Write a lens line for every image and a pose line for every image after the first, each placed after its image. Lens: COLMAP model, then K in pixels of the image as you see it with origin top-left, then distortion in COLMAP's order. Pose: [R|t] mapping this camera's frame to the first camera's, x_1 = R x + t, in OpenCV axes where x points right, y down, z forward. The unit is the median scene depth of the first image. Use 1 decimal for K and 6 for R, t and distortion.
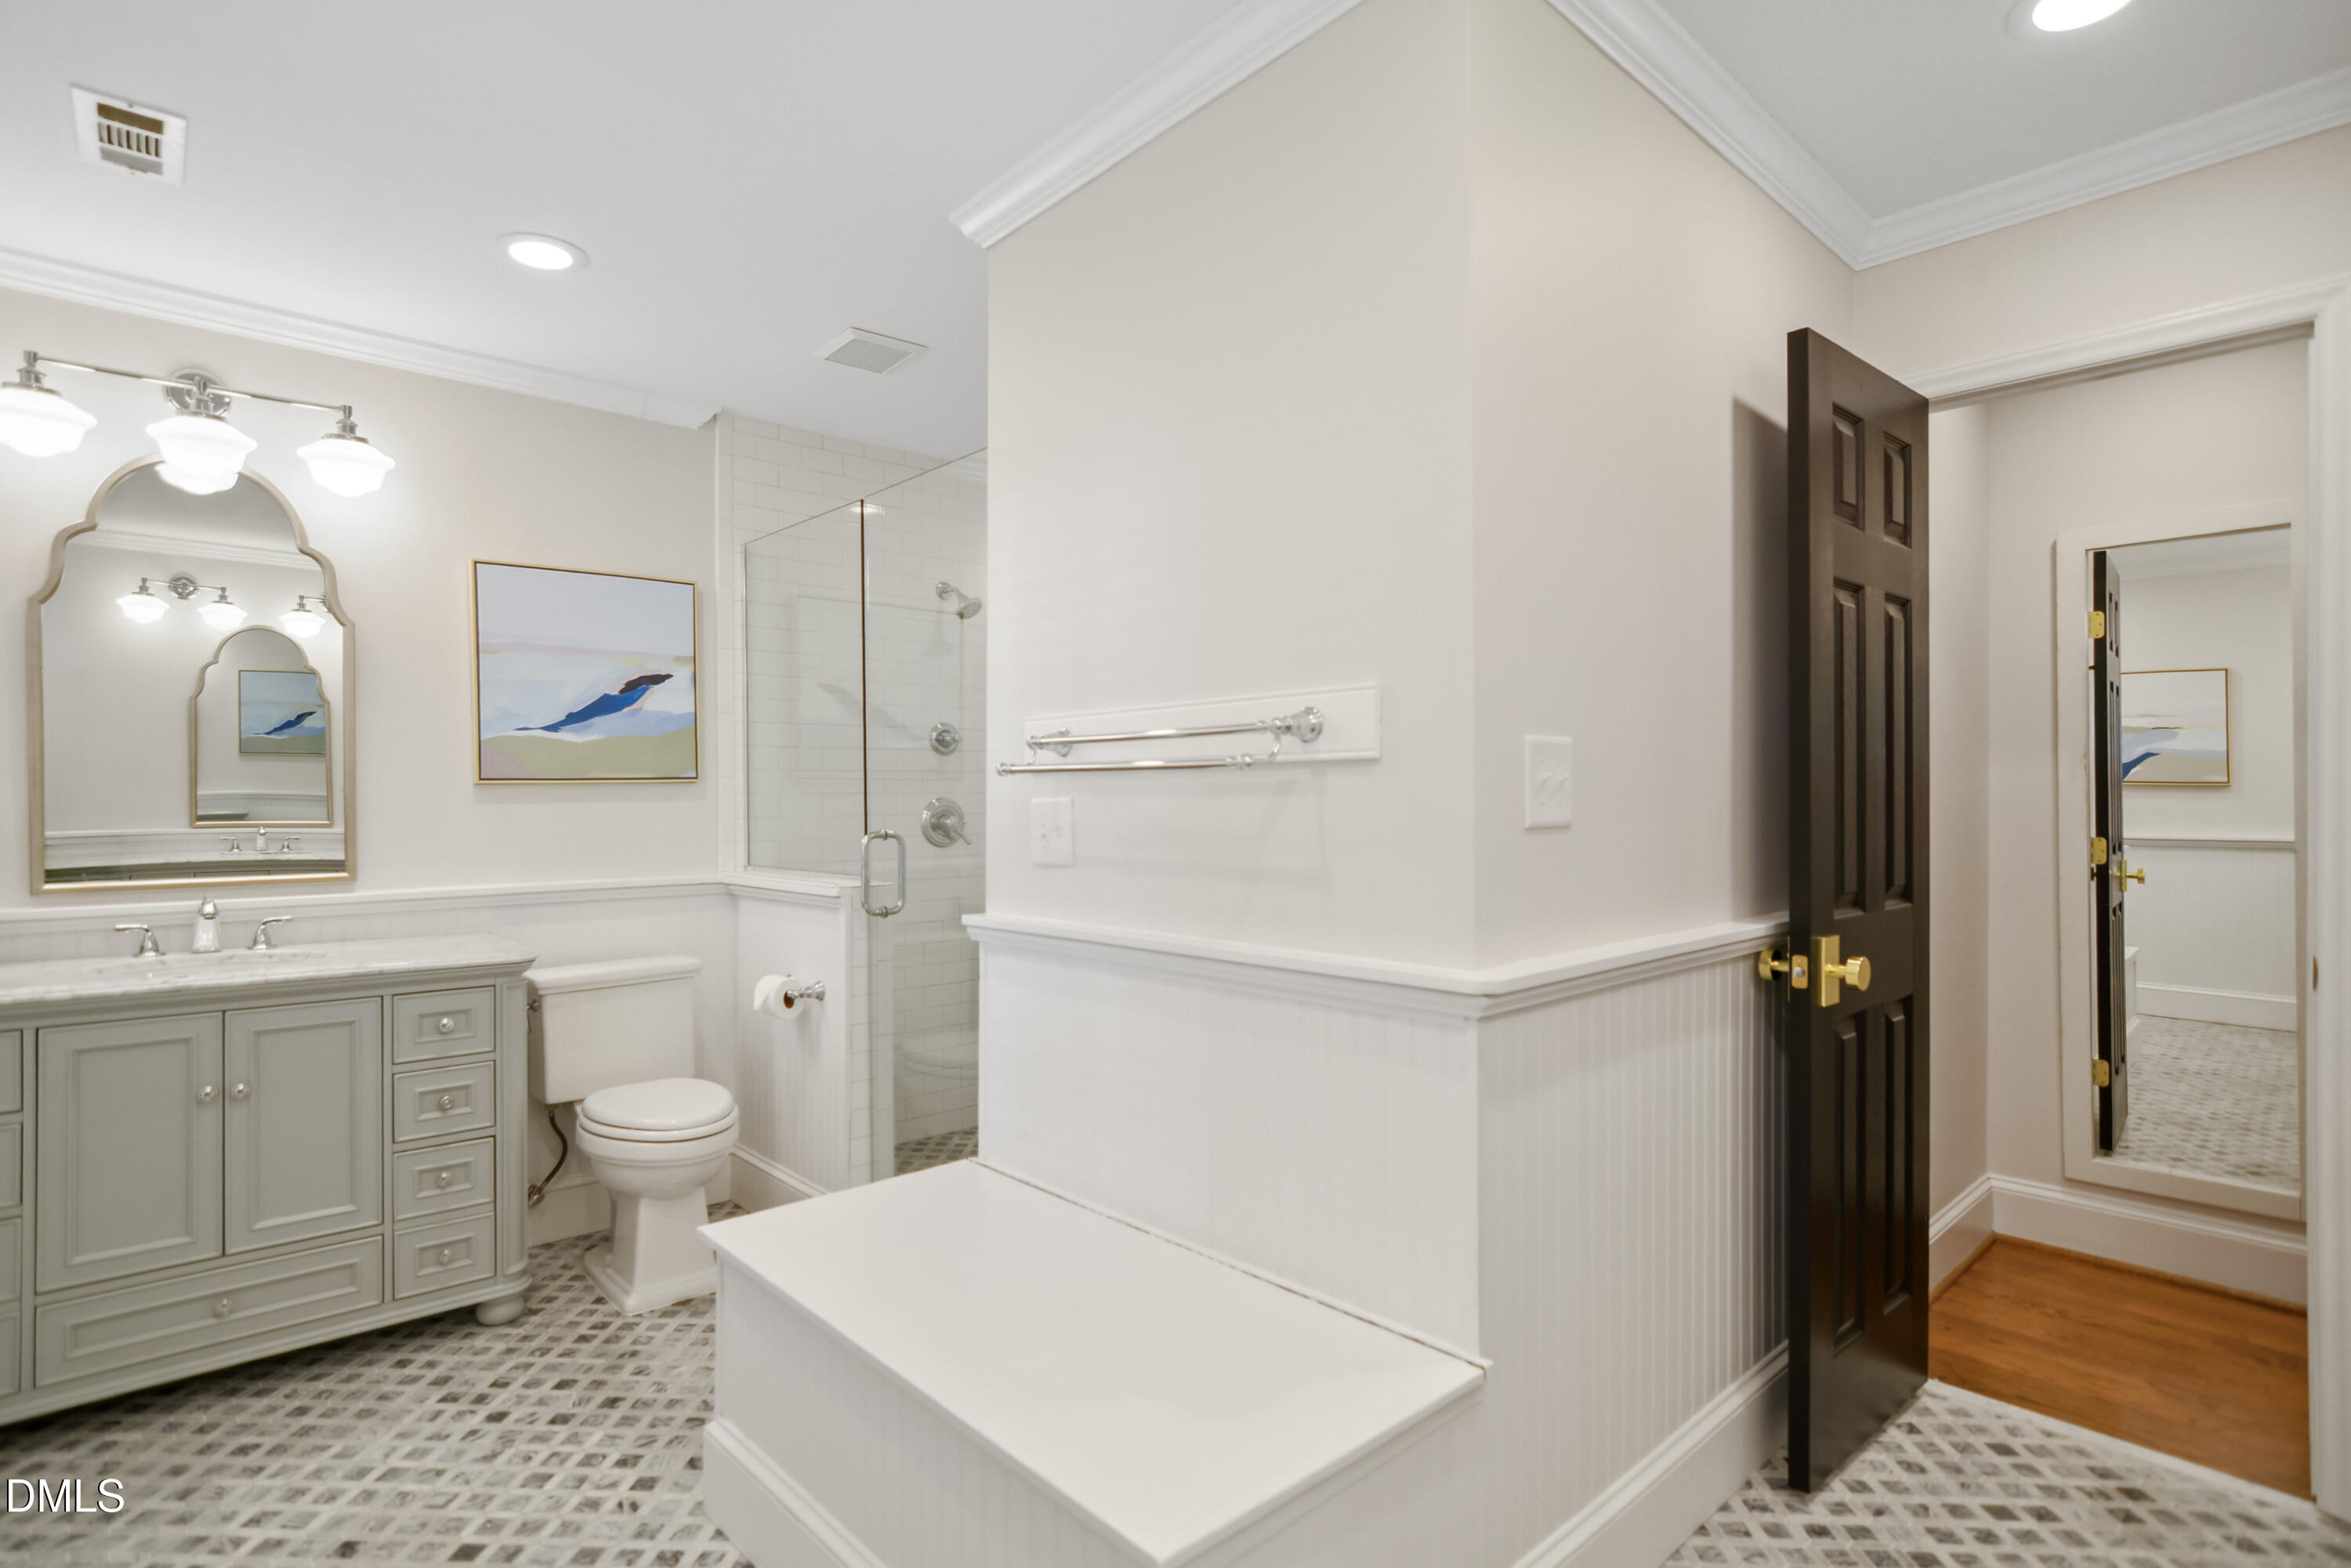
lens RADIAL K [[1187.0, 0, 1175.4], [0, 1187.0, 782.3], [0, 0, 1]] dist [-0.015696, 0.009162]
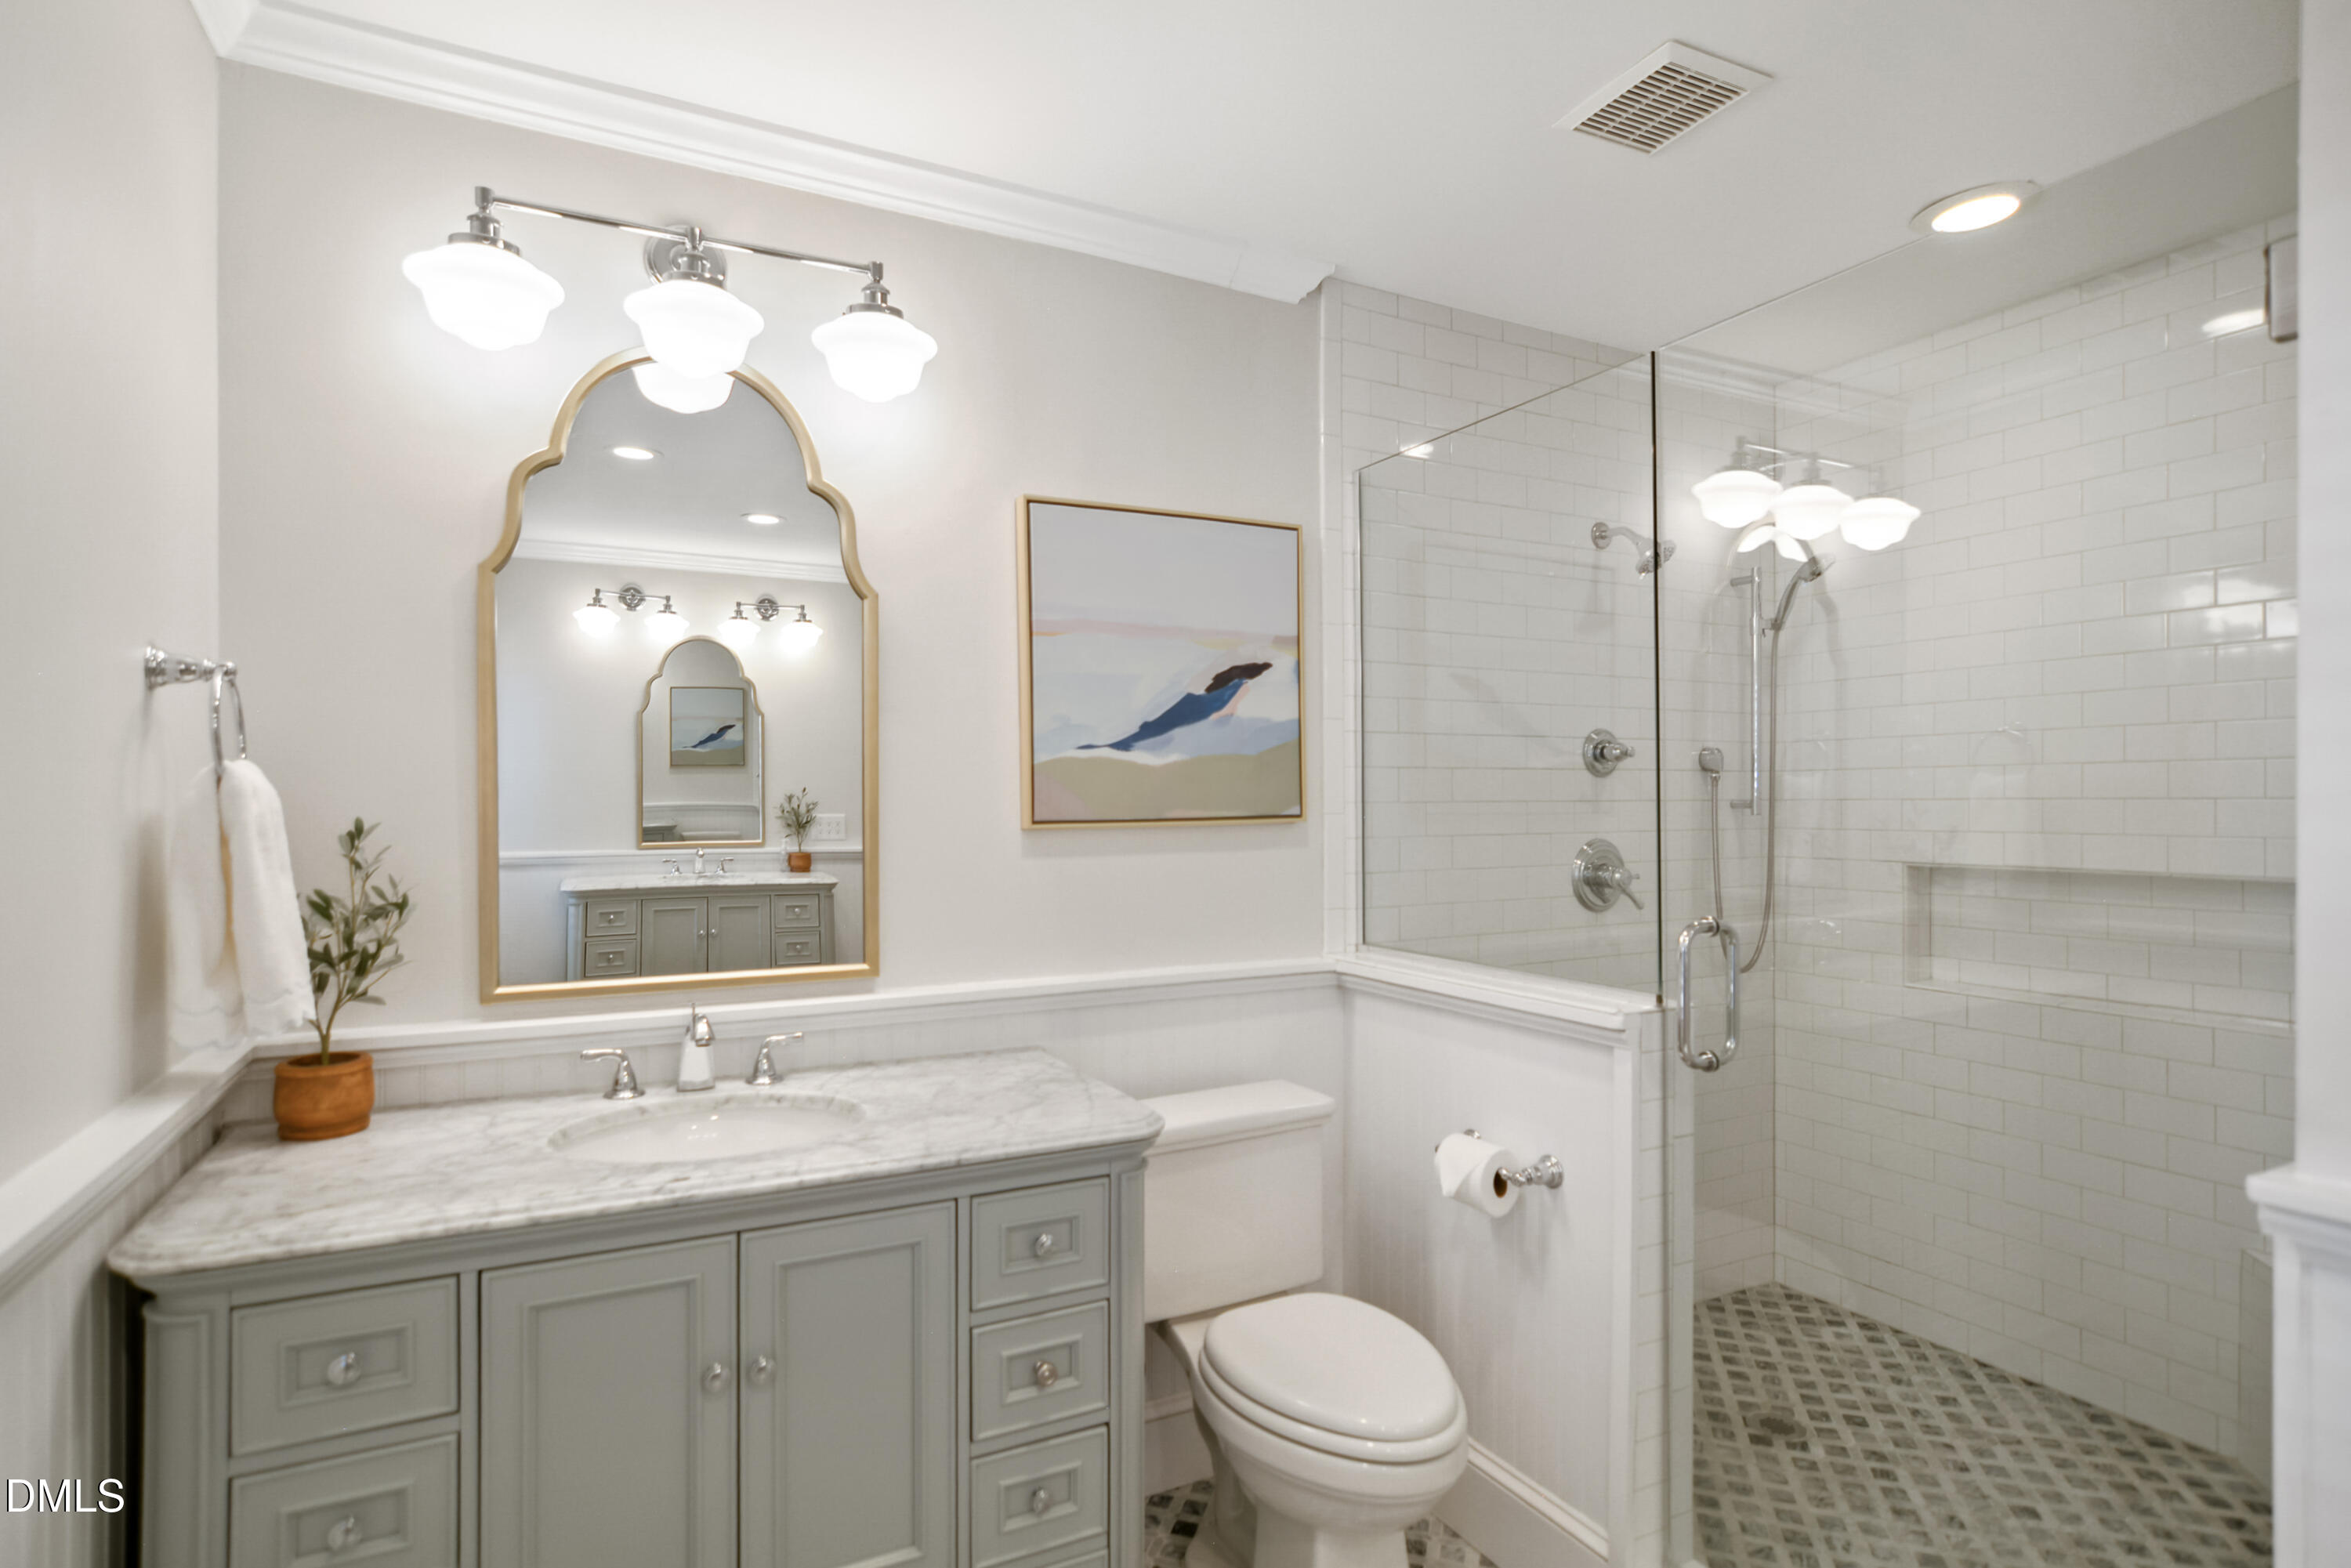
lens RADIAL K [[1187.0, 0, 1163.8], [0, 1187.0, 776.8], [0, 0, 1]] dist [-0.015696, 0.009162]
pose [[0.965108, -0.003575, -0.261827, -0.341715], [0.001347, 0.999961, -0.008688, -0.022840], [0.261848, 0.008033, 0.965076, 0.369367]]
